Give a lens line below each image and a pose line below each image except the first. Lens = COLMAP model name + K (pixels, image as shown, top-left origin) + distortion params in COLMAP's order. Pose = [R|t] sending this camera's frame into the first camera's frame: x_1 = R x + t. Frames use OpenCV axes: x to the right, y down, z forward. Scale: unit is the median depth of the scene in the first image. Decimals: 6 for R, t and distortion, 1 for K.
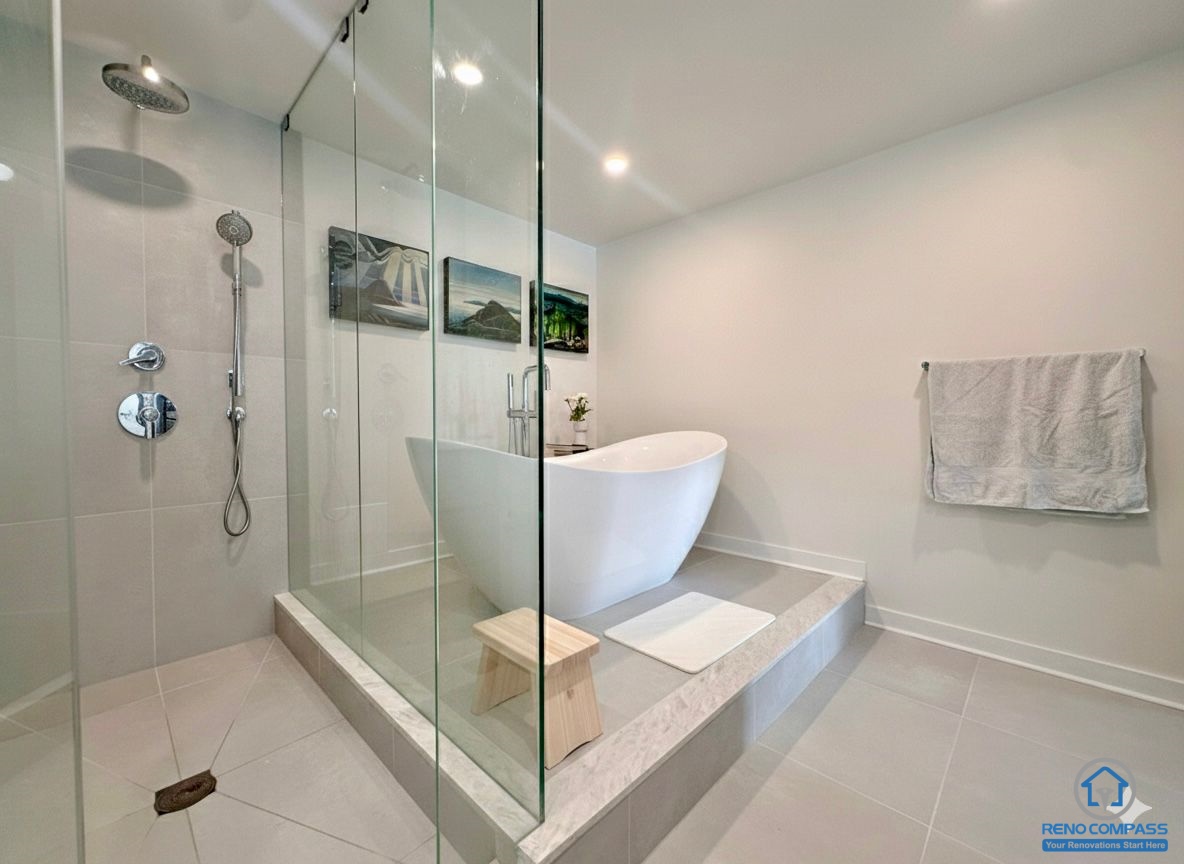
lens RADIAL K [[474.5, 0, 596.3], [0, 474.5, 431.4], [0, 0, 1]] dist [-0.004215, -0.000088]
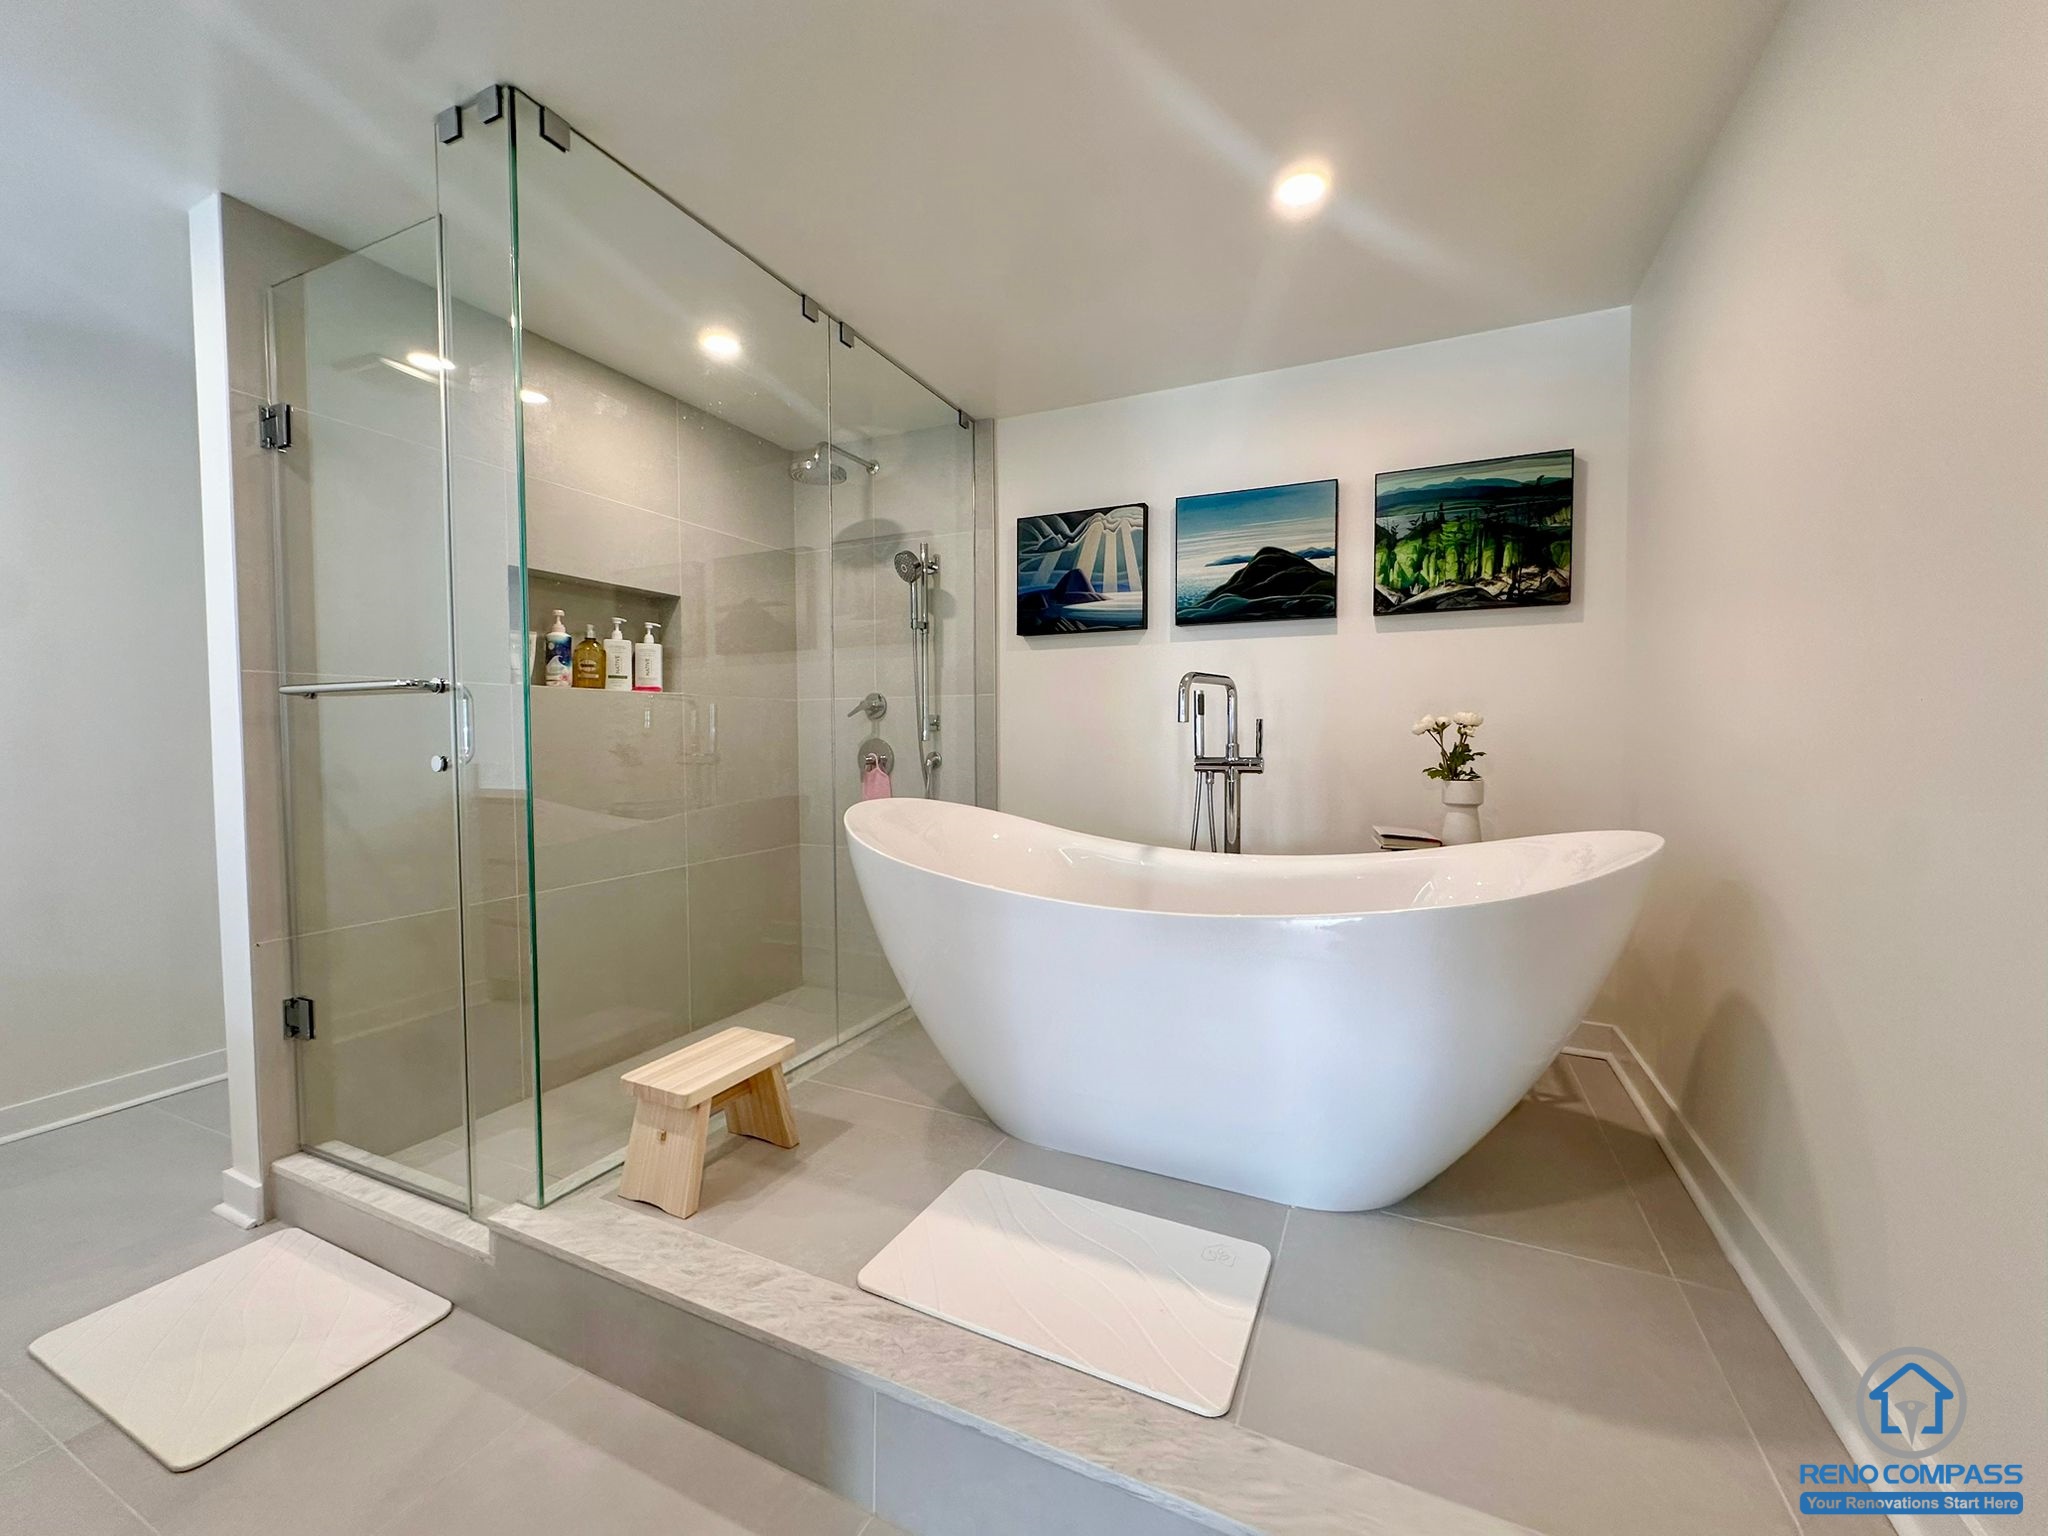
lens RADIAL K [[817.6, 0, 1021.8], [0, 817.6, 763.0], [0, 0, 1]] dist [-0.005211, 0.001111]
pose [[0.318322, 0.034569, -0.947352, 0.619701], [-0.020551, 0.999352, 0.029561, -0.059537], [0.947760, 0.010060, 0.318826, 0.487793]]
